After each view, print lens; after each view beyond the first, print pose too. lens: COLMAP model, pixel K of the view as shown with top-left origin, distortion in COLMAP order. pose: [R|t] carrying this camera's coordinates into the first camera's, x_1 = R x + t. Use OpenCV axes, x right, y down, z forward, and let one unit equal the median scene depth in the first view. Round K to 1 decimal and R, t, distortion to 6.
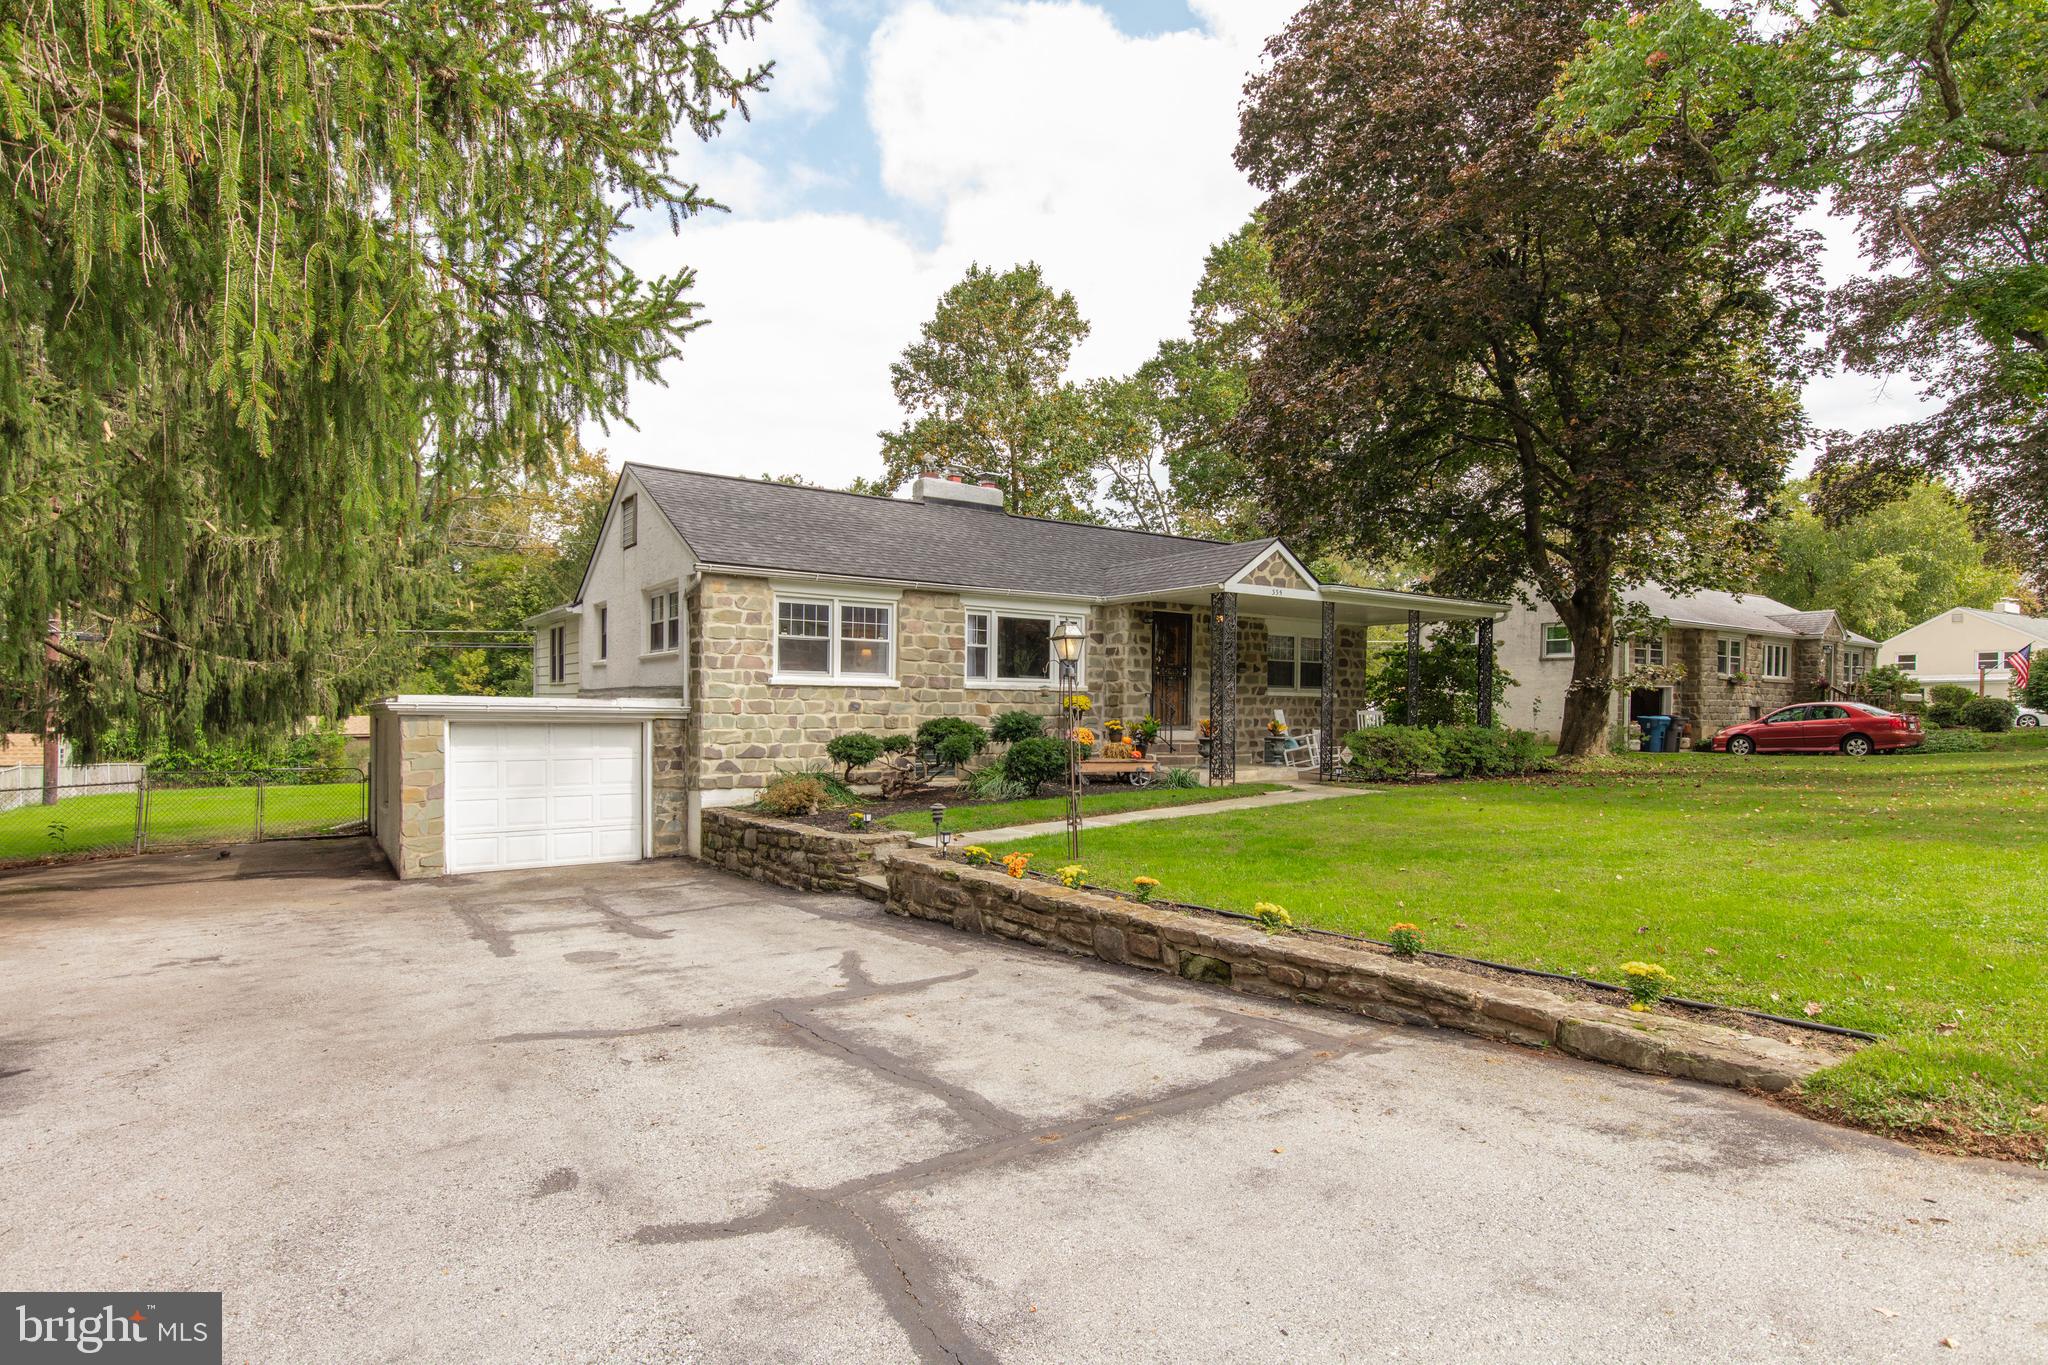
lens RADIAL K [[1044.9, 0, 1025.4], [0, 1044.9, 710.1], [0, 0, 1]] dist [-0.025054, -0.000014]
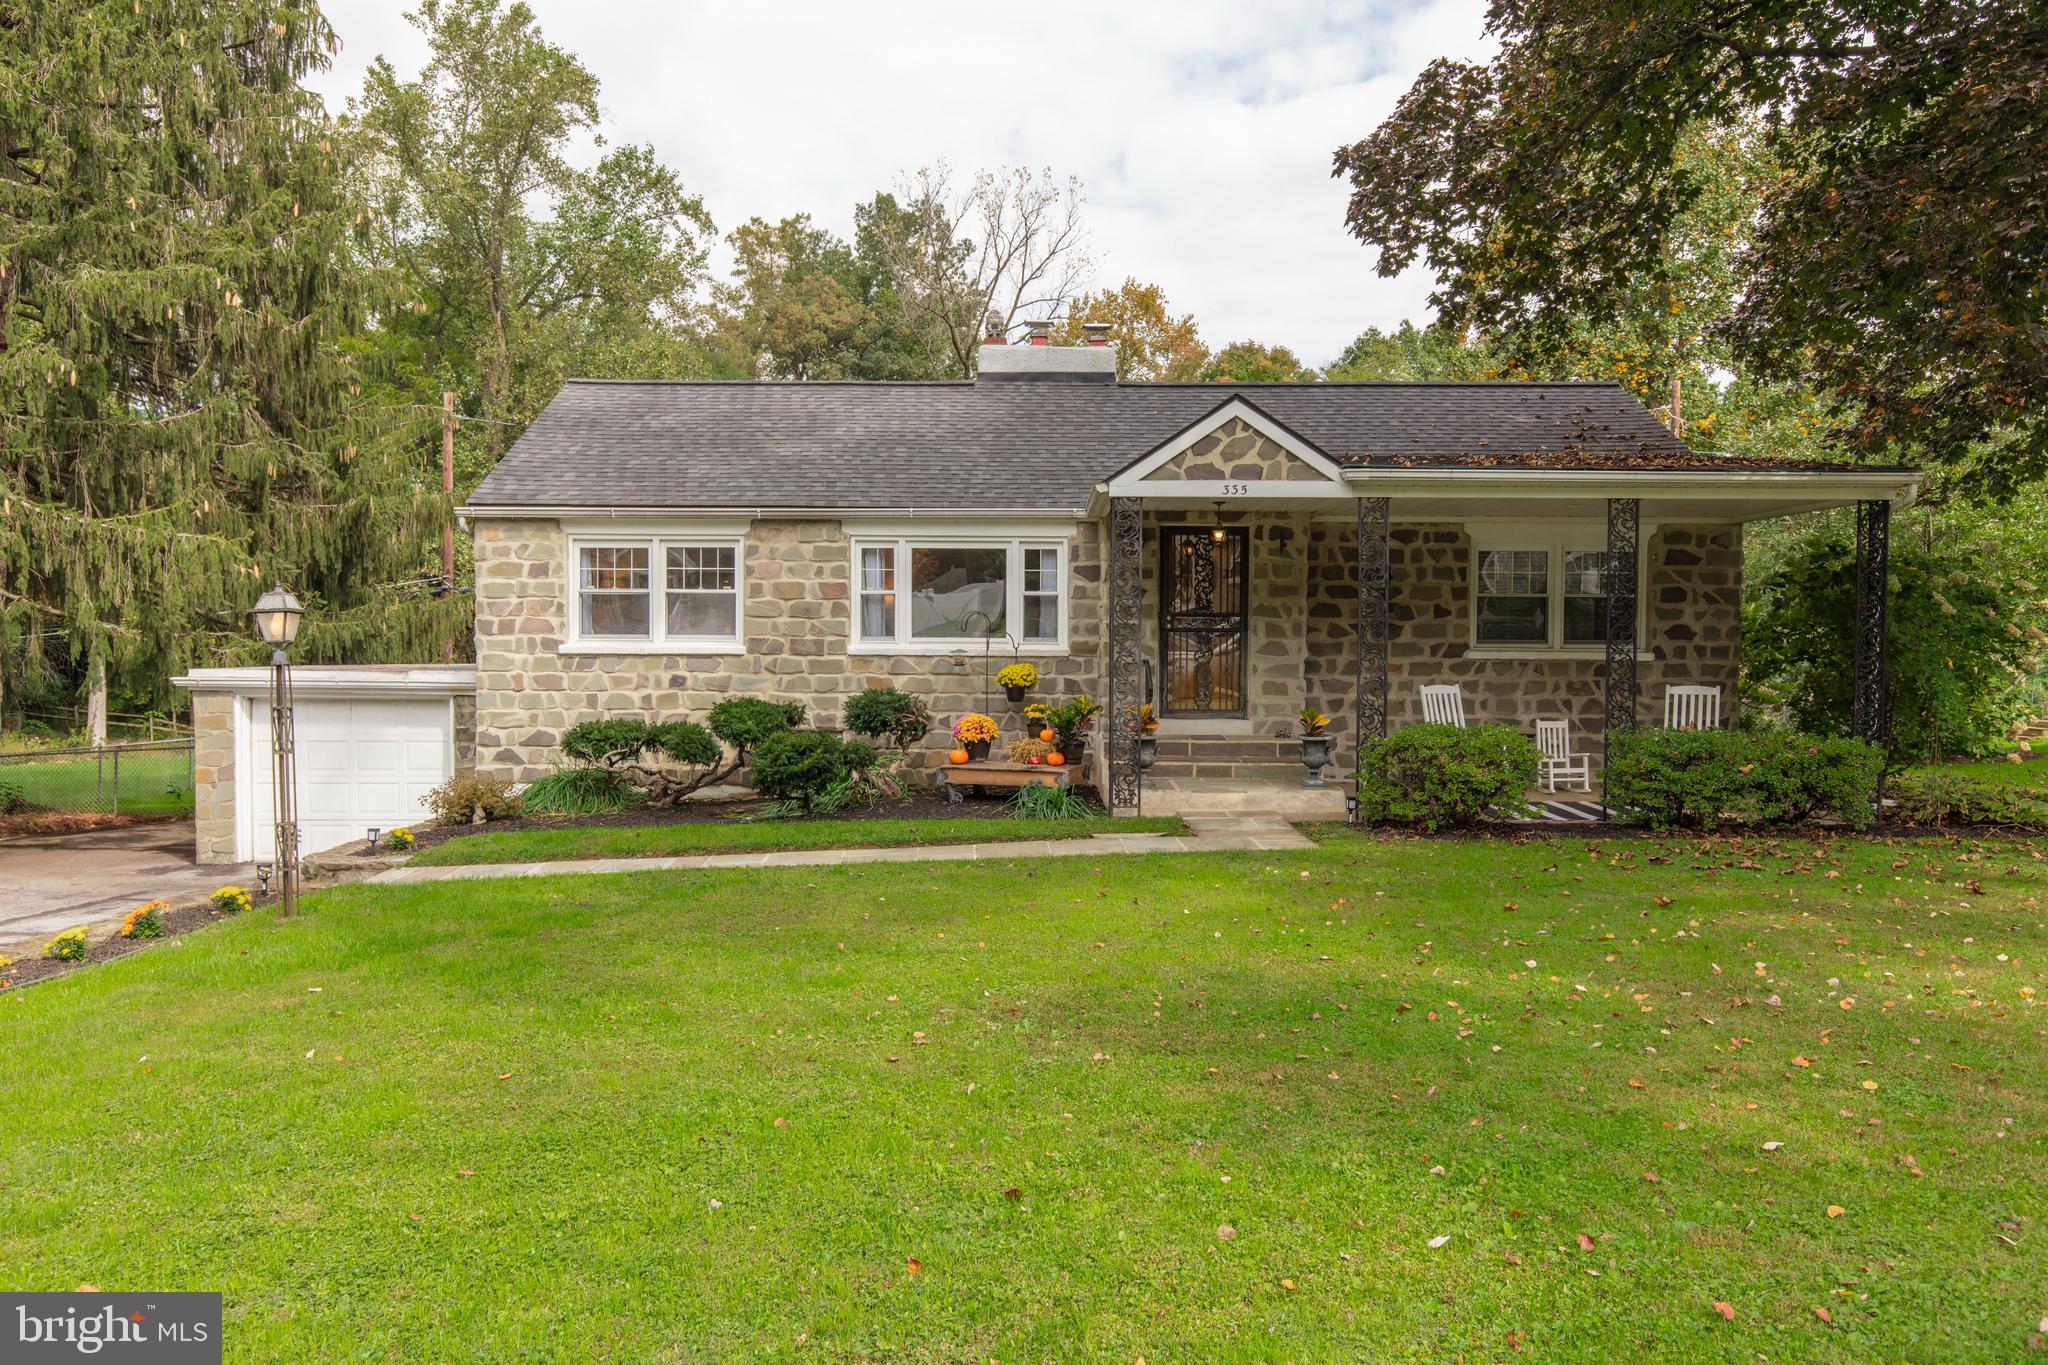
lens RADIAL K [[1476.6, 0, 1037.9], [0, 1476.6, 678.3], [0, 0, 1]] dist [-0.007311, -0.002737]
pose [[0.823103, 0.009342, -0.567815, 0.582683], [0.002150, 0.999806, 0.019566, -0.022698], [0.567888, -0.017326, 0.822924, 0.244047]]
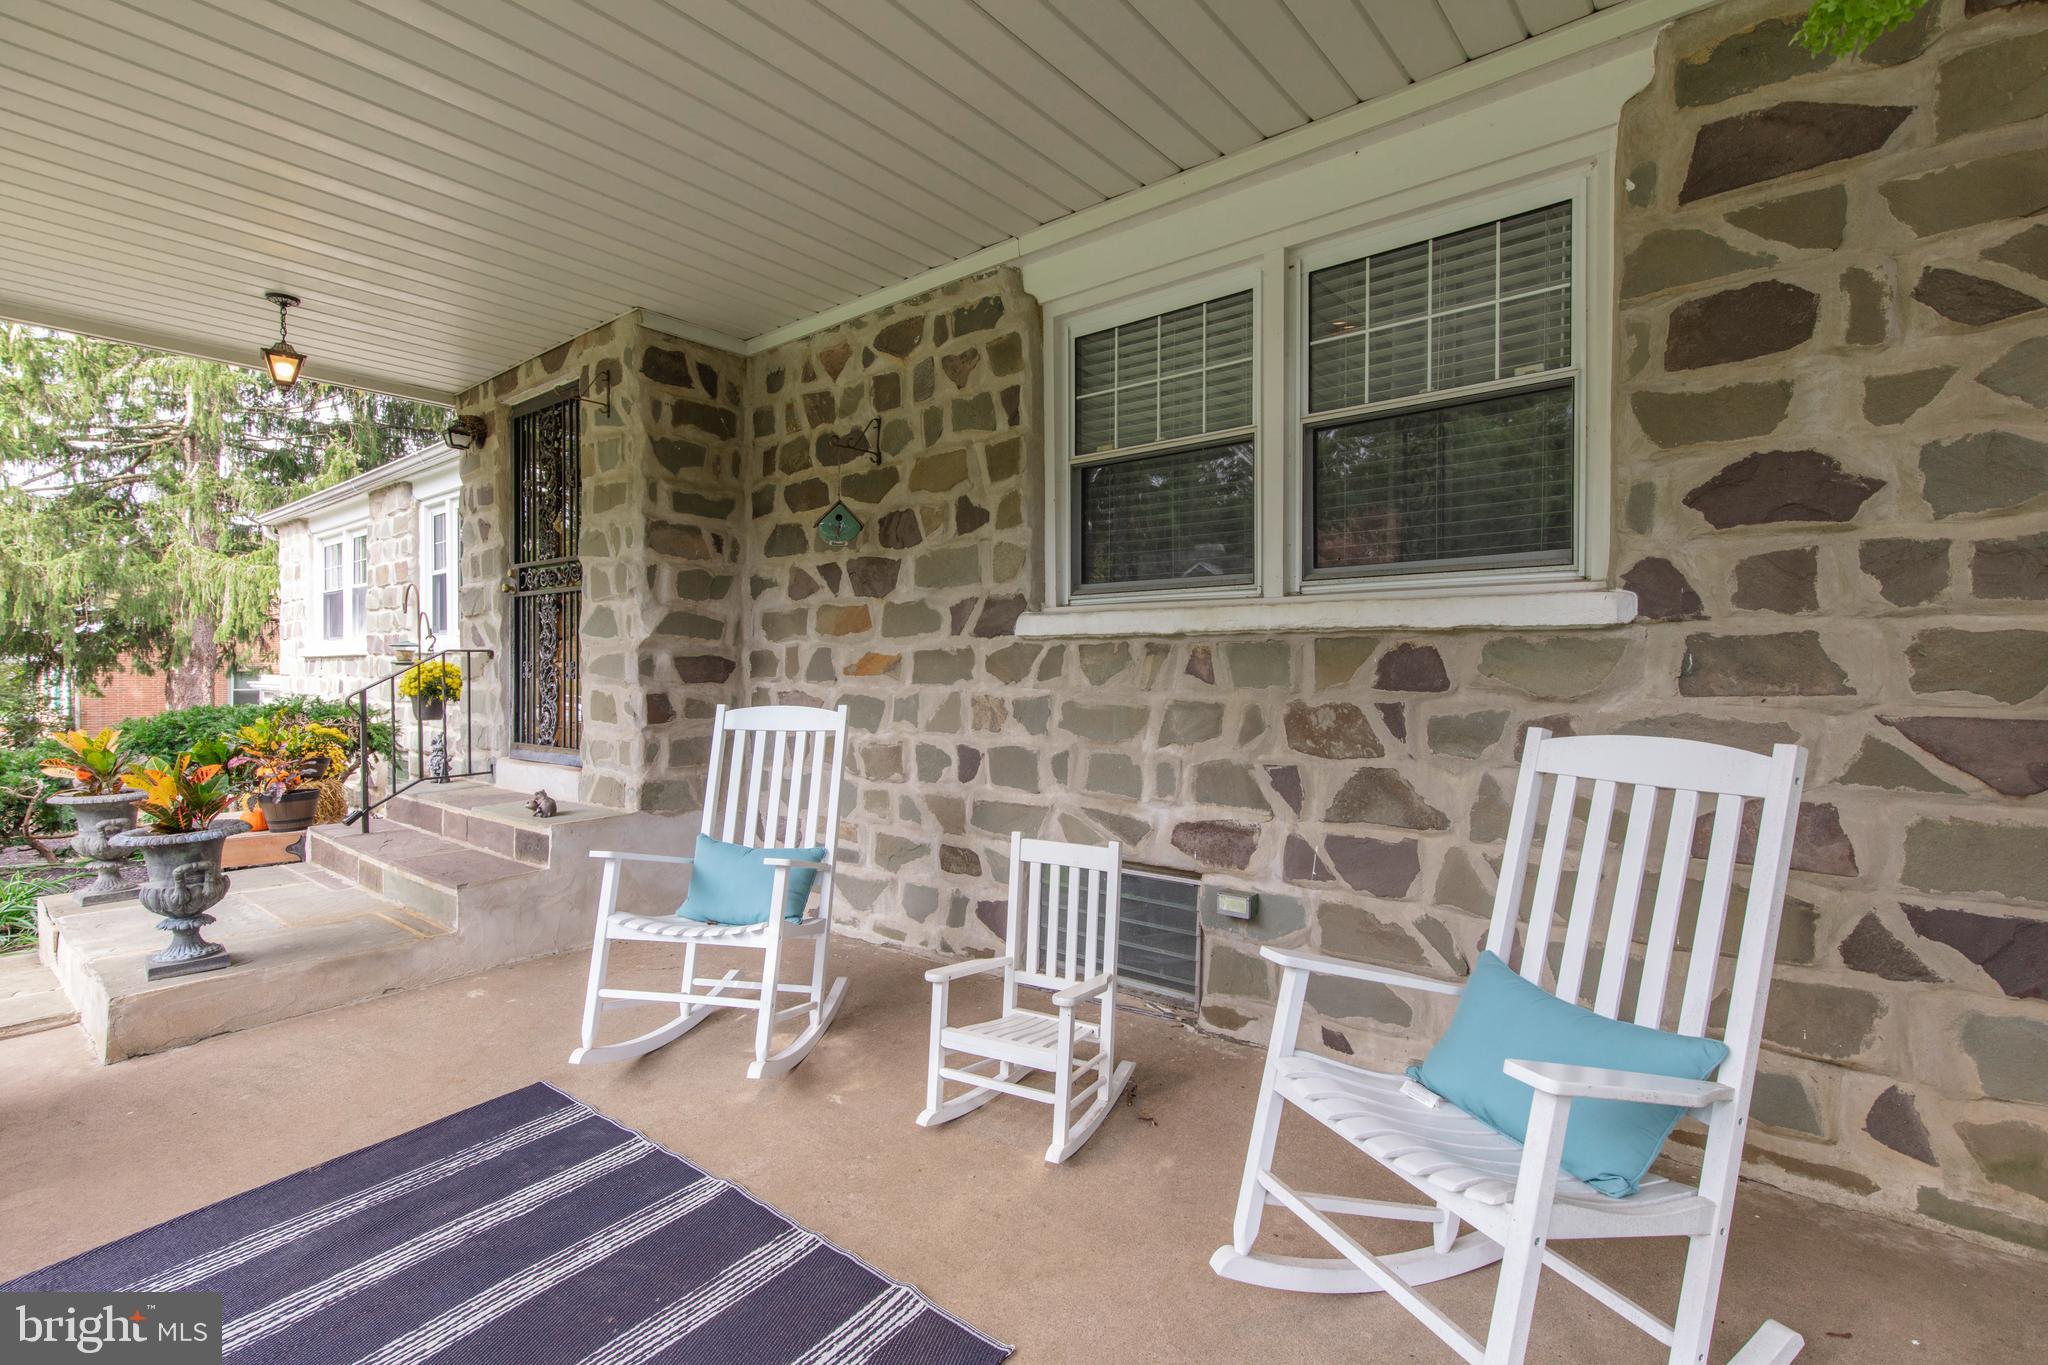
lens RADIAL K [[928.4, 0, 1035.7], [0, 928.4, 677.5], [0, 0, 1]] dist [0.003900, 0.000146]
pose [[0.289885, -0.006222, -0.957041, 0.478488], [-0.003076, 0.999968, -0.007433, -0.005306], [0.957056, 0.005098, 0.289857, 1.118577]]
